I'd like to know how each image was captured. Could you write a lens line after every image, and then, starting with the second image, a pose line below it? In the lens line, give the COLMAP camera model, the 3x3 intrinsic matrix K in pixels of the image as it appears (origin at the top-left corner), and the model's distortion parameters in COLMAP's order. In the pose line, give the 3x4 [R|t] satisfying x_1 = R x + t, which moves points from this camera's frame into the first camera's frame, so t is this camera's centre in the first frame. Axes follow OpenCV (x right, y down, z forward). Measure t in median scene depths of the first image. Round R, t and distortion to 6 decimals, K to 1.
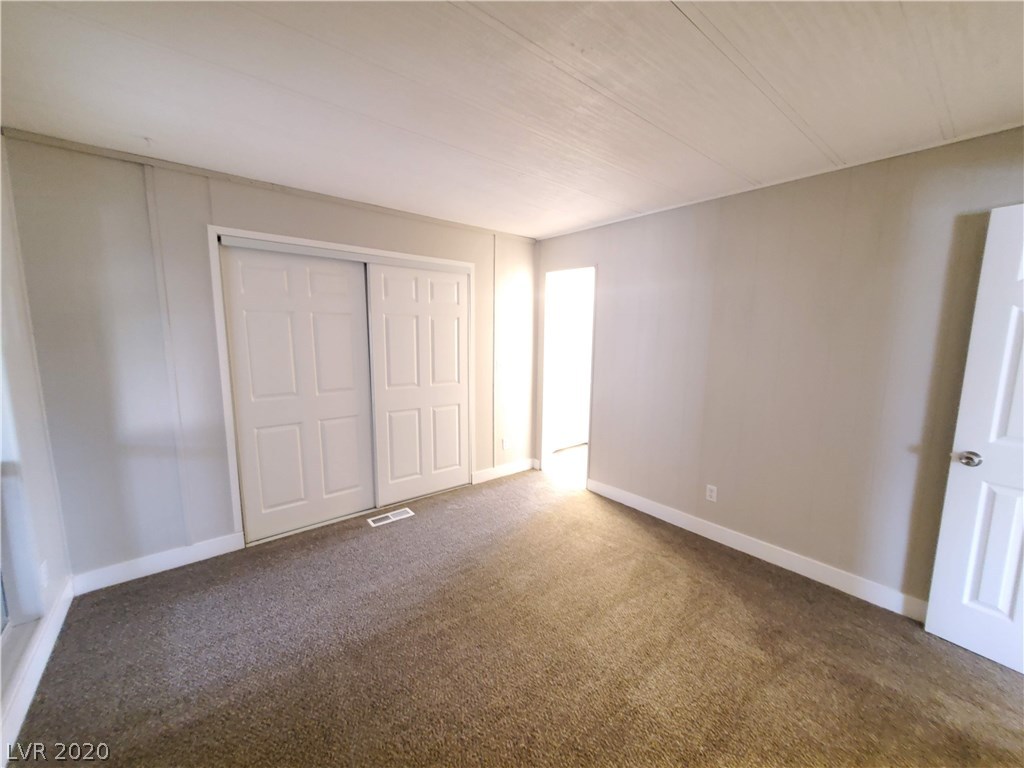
lens RADIAL K [[403.3, 0, 513.8], [0, 403.3, 387.8], [0, 0, 1]] dist [0.001819, 0.000236]
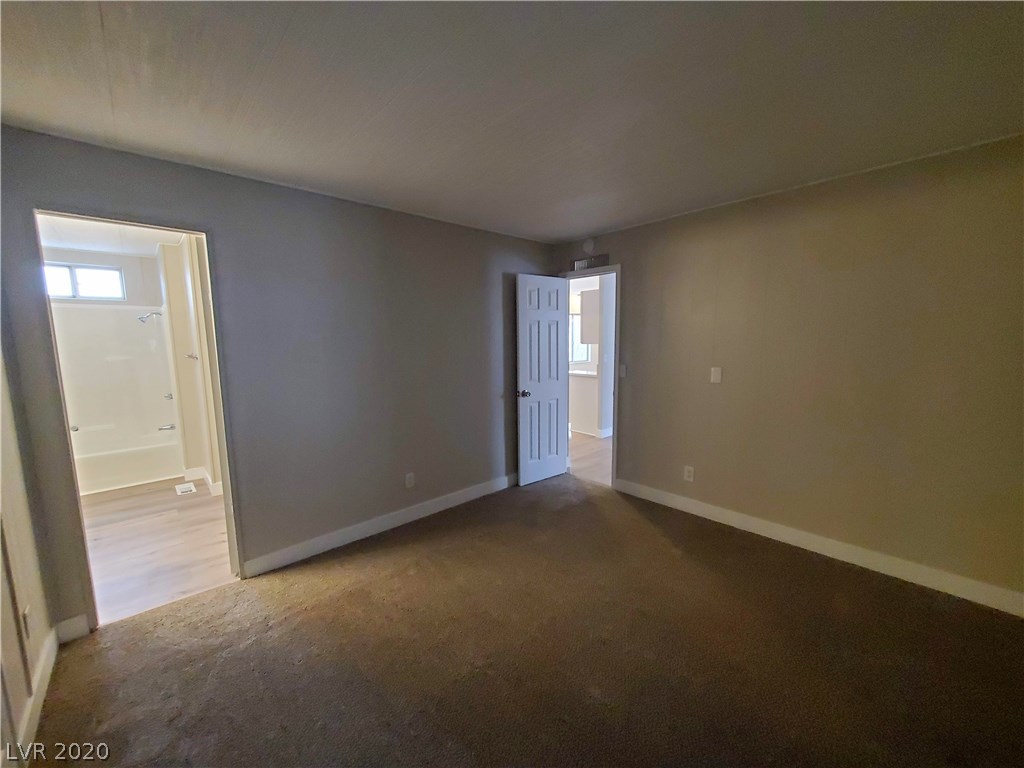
lens RADIAL K [[403.3, 0, 503.8], [0, 403.3, 386.8], [0, 0, 1]] dist [0.001819, 0.000236]
pose [[-0.049616, -0.119794, 0.991558, -0.564841], [0.156769, 0.979541, 0.126187, -0.083875], [-0.986388, 0.161706, -0.029821, 0.718220]]
